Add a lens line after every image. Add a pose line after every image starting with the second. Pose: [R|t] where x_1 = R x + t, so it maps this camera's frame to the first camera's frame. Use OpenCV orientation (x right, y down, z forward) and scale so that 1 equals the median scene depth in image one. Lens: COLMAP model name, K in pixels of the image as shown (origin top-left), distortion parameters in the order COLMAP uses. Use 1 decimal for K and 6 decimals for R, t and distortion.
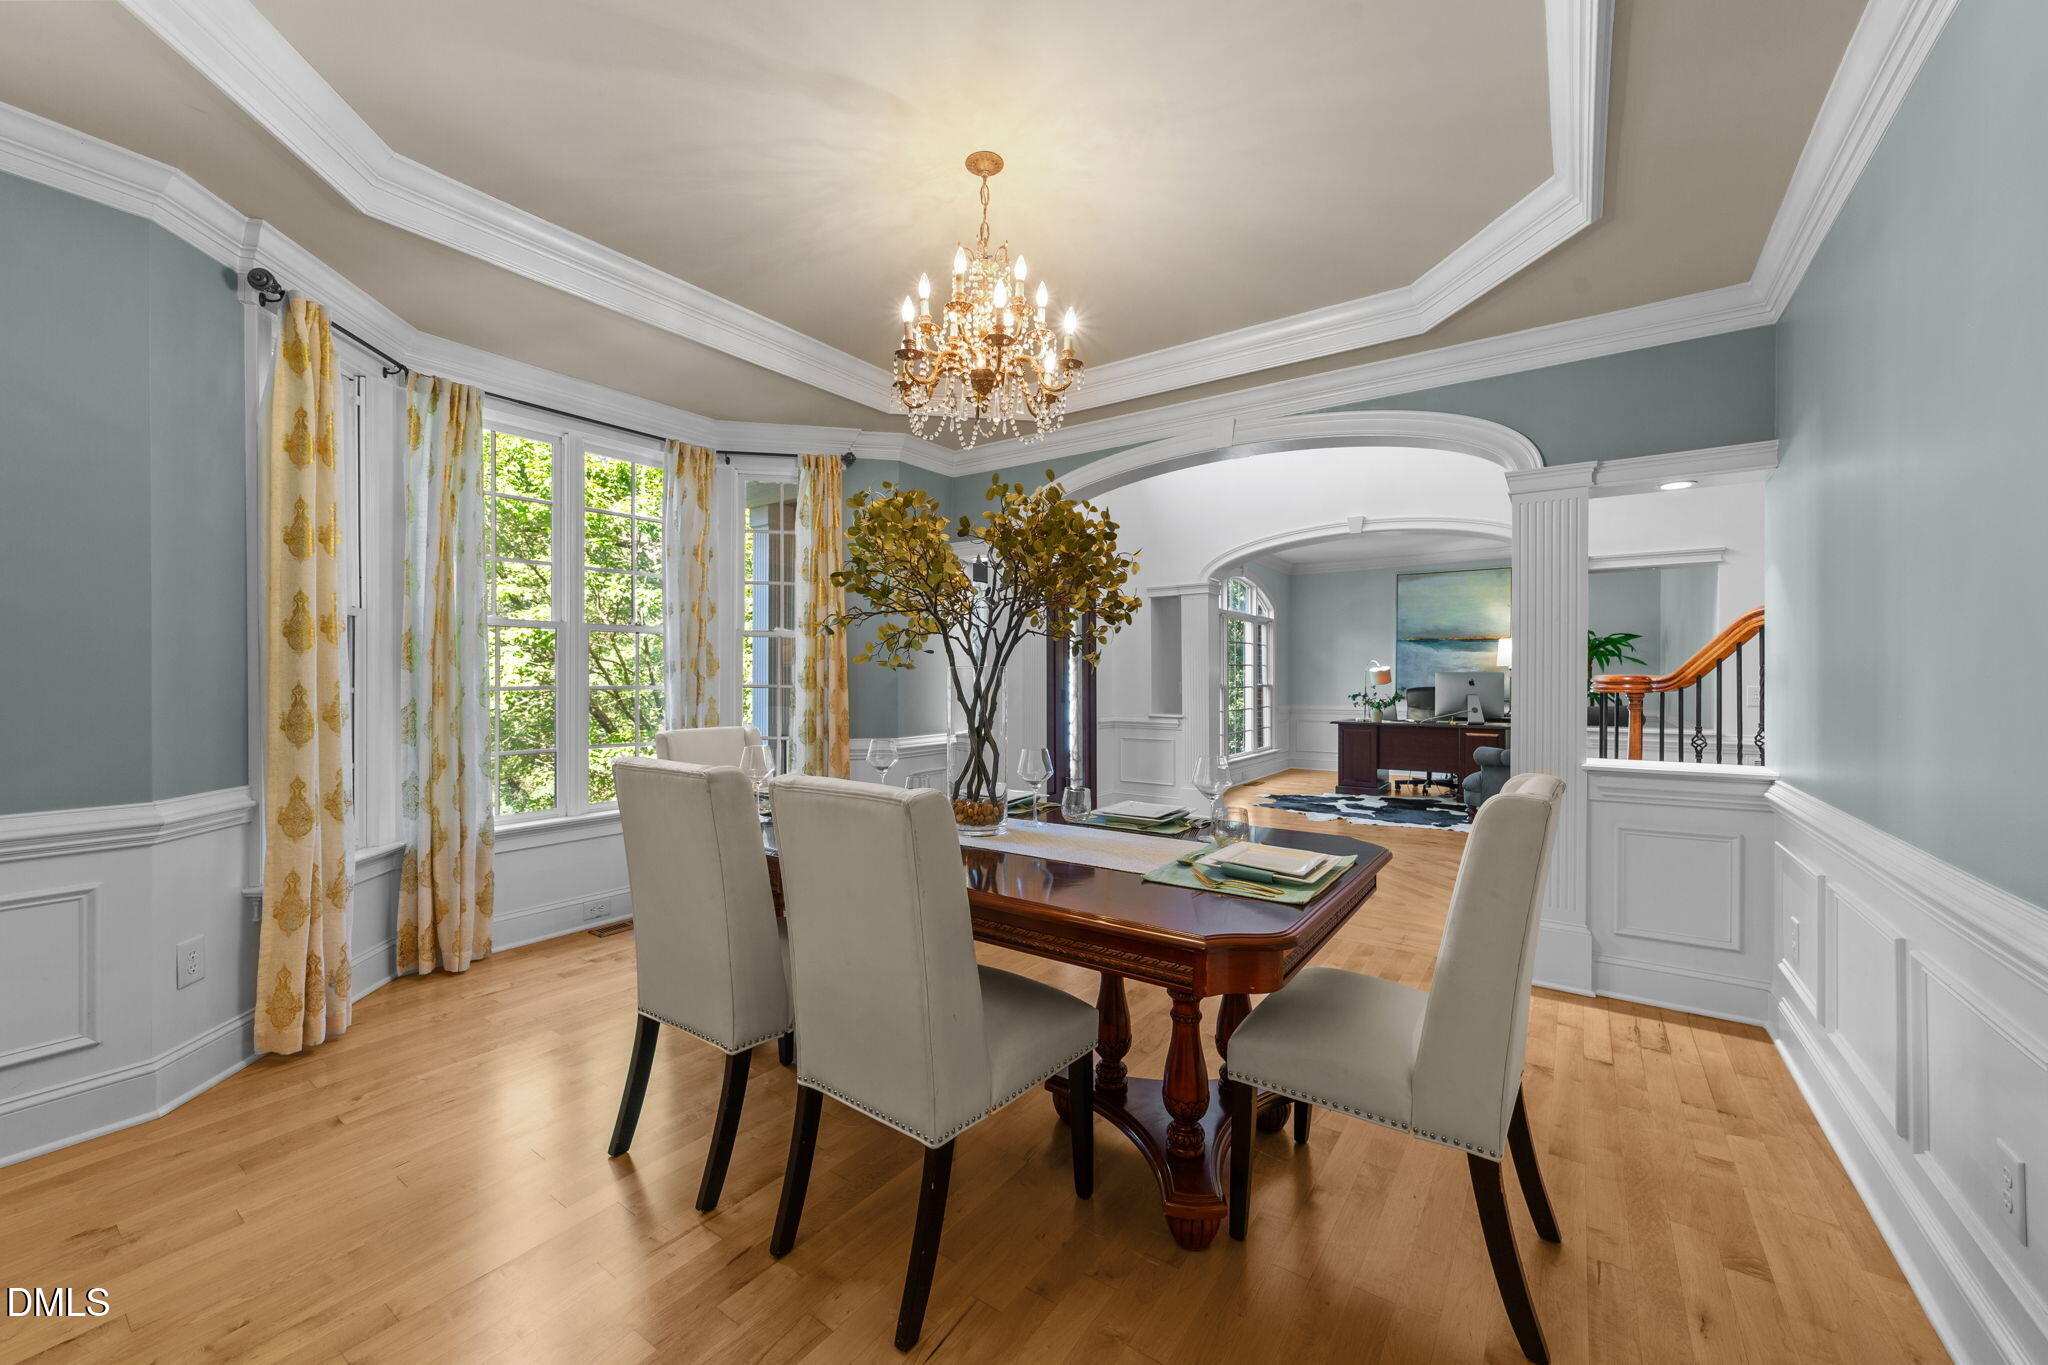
lens RADIAL K [[781.5, 0, 1028.5], [0, 781.5, 672.3], [0, 0, 1]] dist [0.009991, 0.002258]
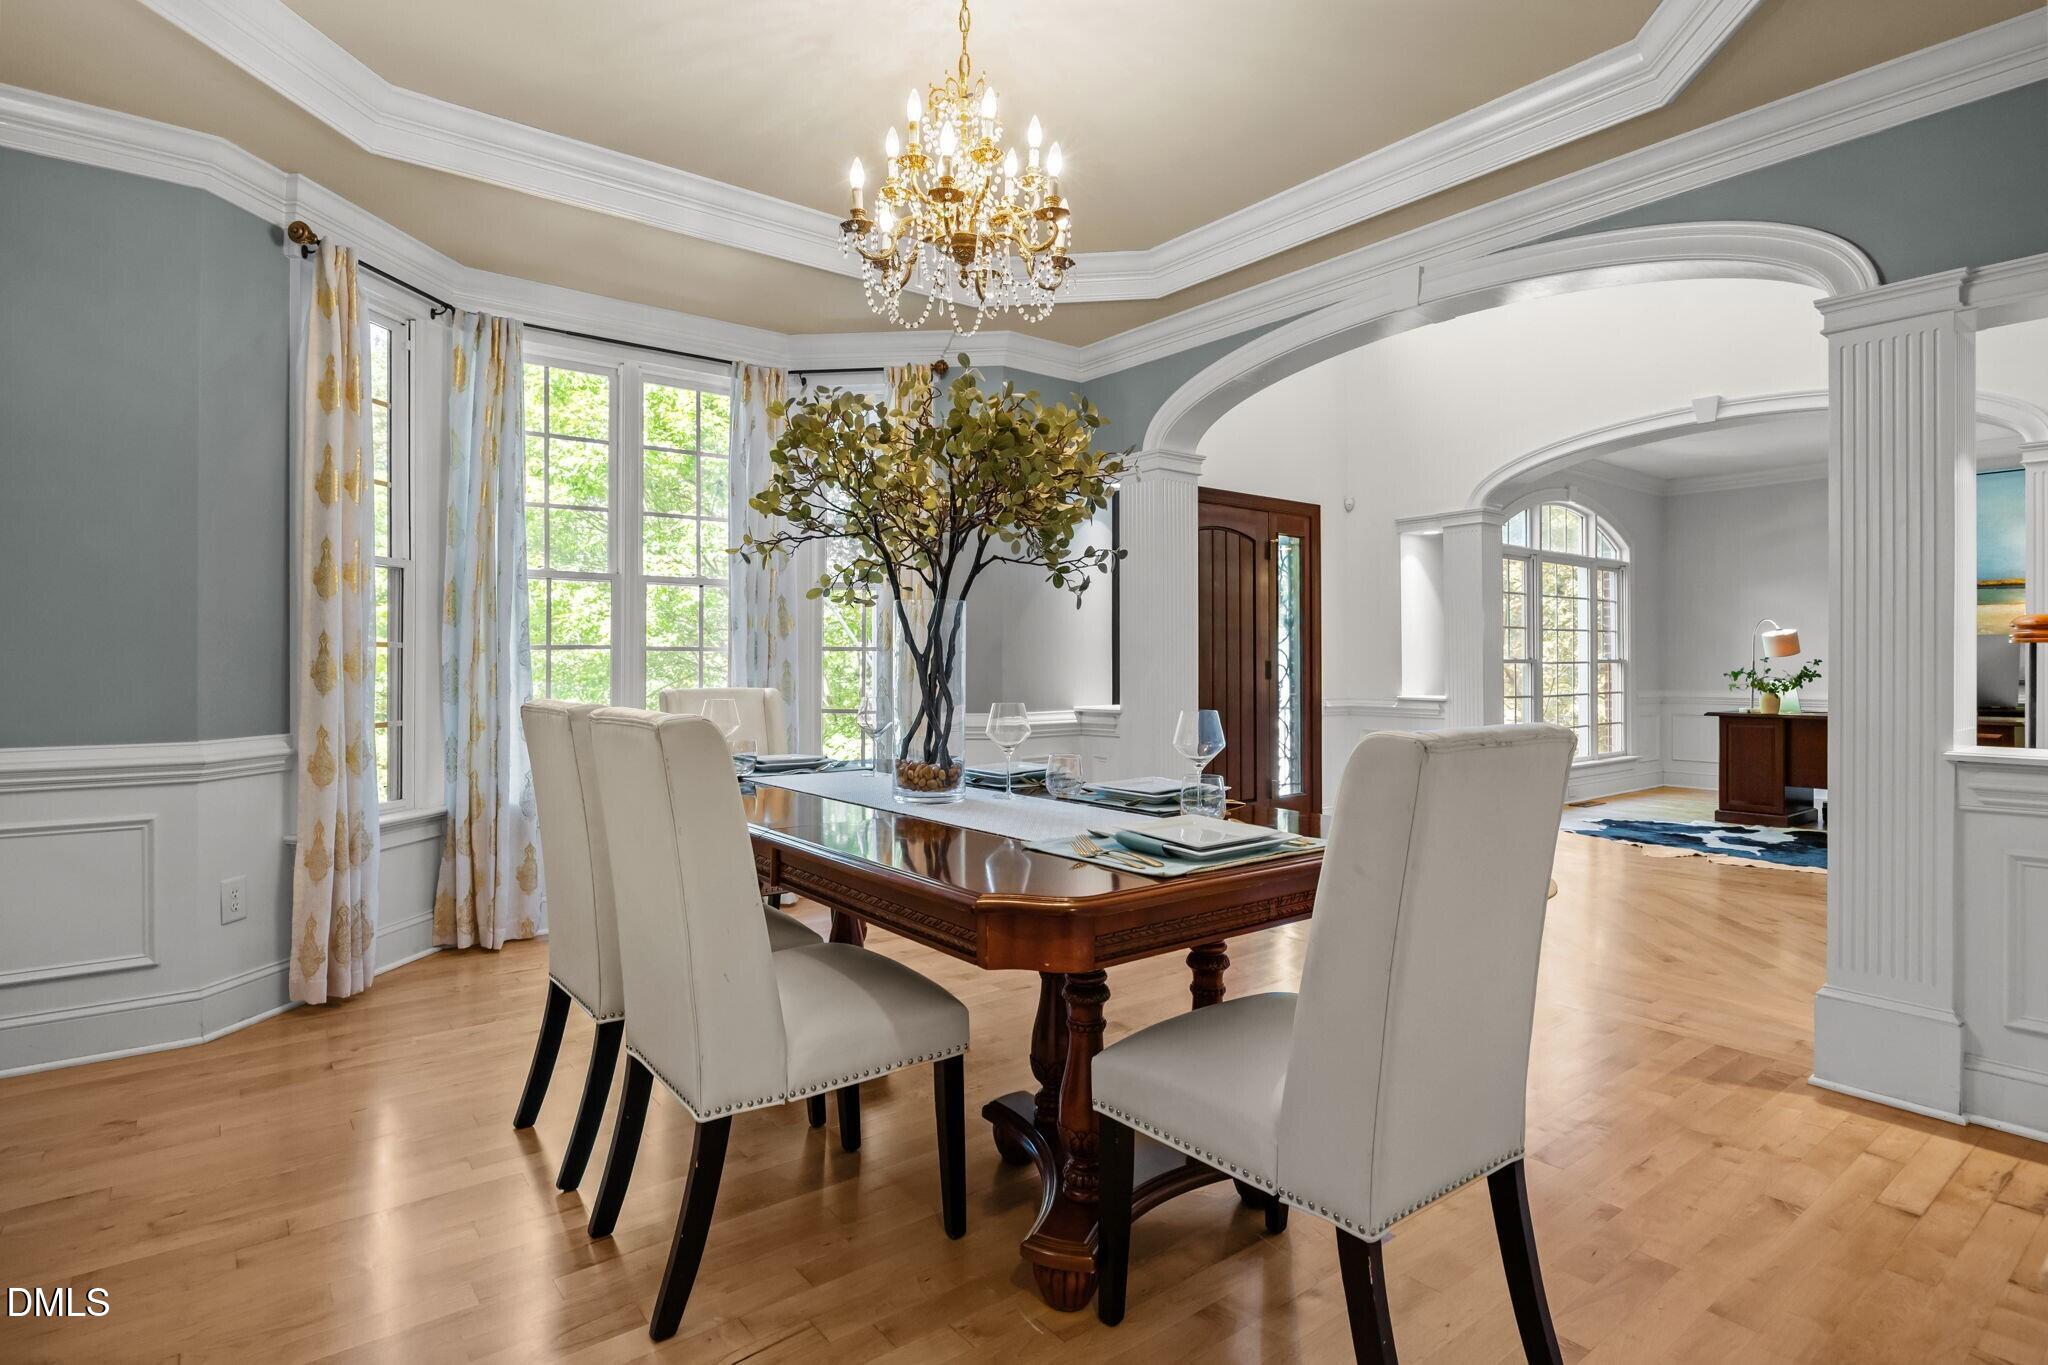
lens RADIAL K [[1044.8, 0, 1049.3], [0, 1044.8, 643.6], [0, 0, 1]] dist [0.003716, -0.001972]
pose [[0.959422, -0.006893, -0.281890, 0.258918], [0.002611, 0.999876, -0.015562, 0.042537], [0.281962, 0.014194, 0.959320, -0.003028]]
